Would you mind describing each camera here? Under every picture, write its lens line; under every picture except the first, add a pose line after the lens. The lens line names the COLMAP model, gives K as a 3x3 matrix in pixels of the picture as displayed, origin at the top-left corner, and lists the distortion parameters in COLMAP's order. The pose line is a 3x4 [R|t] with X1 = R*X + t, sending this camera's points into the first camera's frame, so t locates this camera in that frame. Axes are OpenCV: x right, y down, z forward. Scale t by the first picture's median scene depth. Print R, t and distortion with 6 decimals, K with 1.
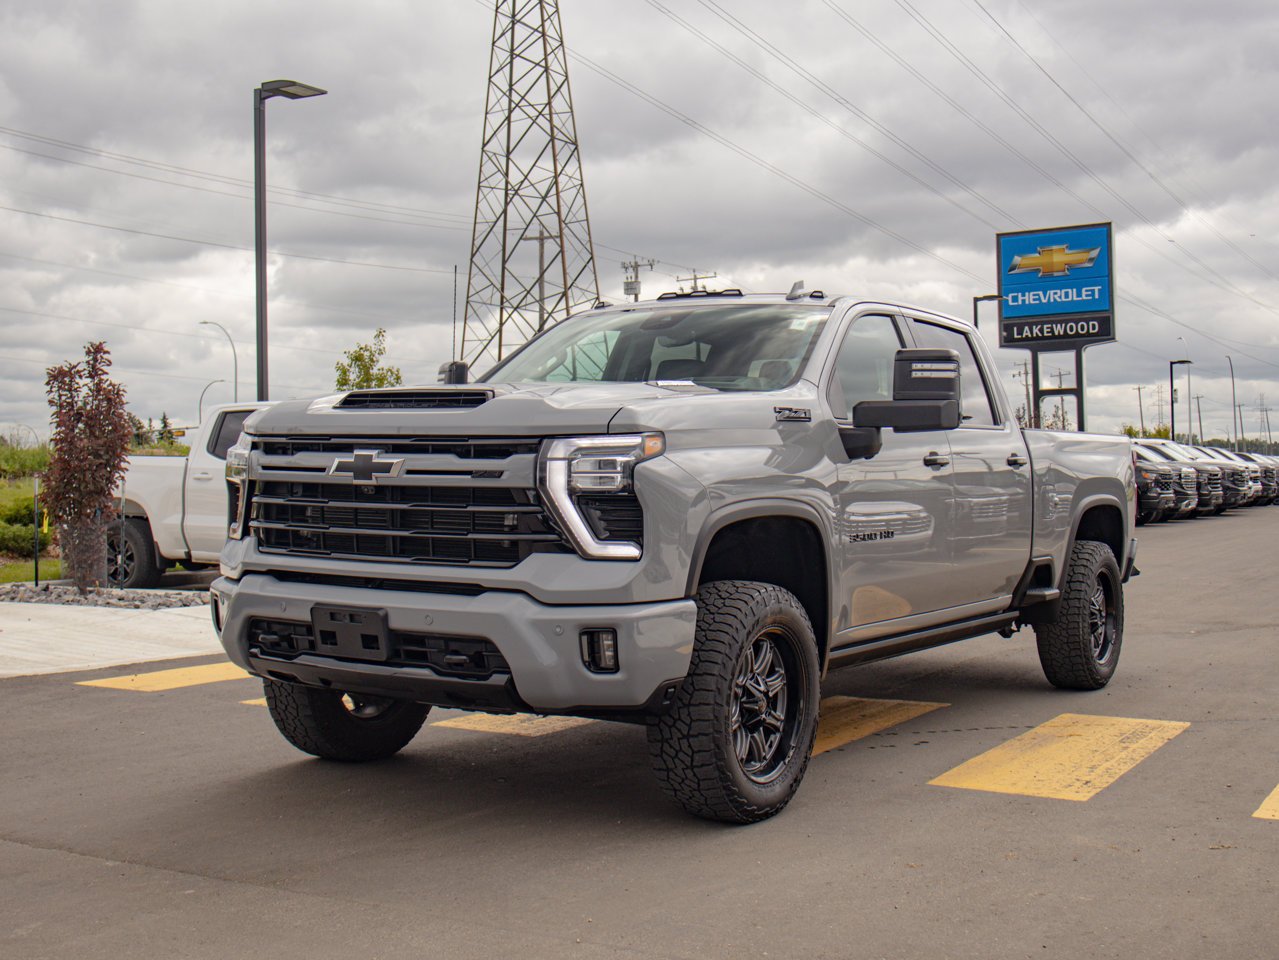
lens RADIAL K [[1587.4, 0, 530.7], [0, 1587.4, 500.6], [0, 0, 1]] dist [0.031791, 0.045432]
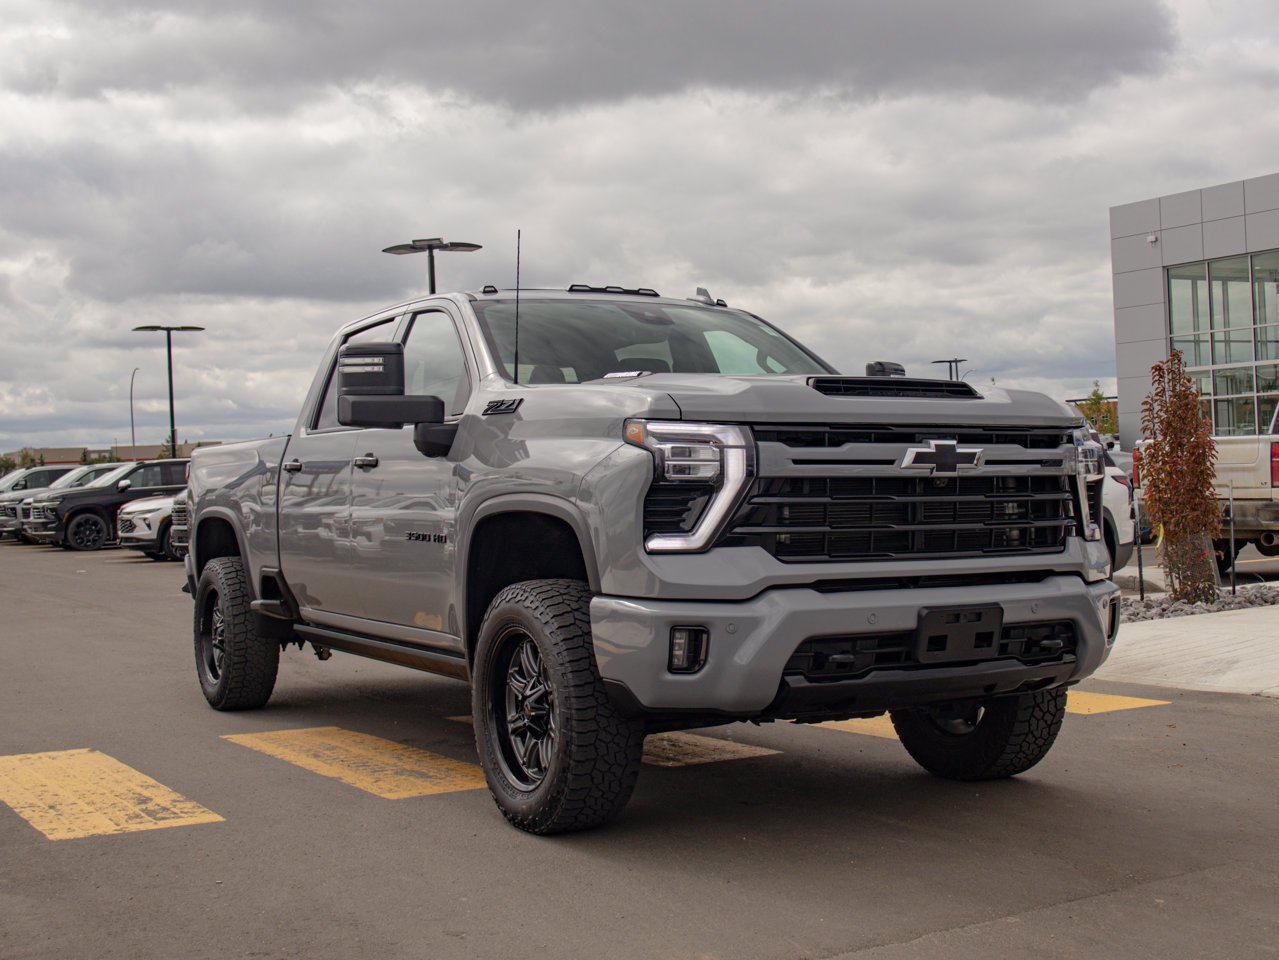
lens RADIAL K [[1655.1, 0, 761.8], [0, 1655.1, 423.2], [0, 0, 1]] dist [0.020038, -0.029484]
pose [[0.389006, 0.021824, 0.920977, -1.039989], [0.045890, 0.998019, -0.043033, -0.004211], [-0.920091, 0.059004, 0.387234, 0.707729]]
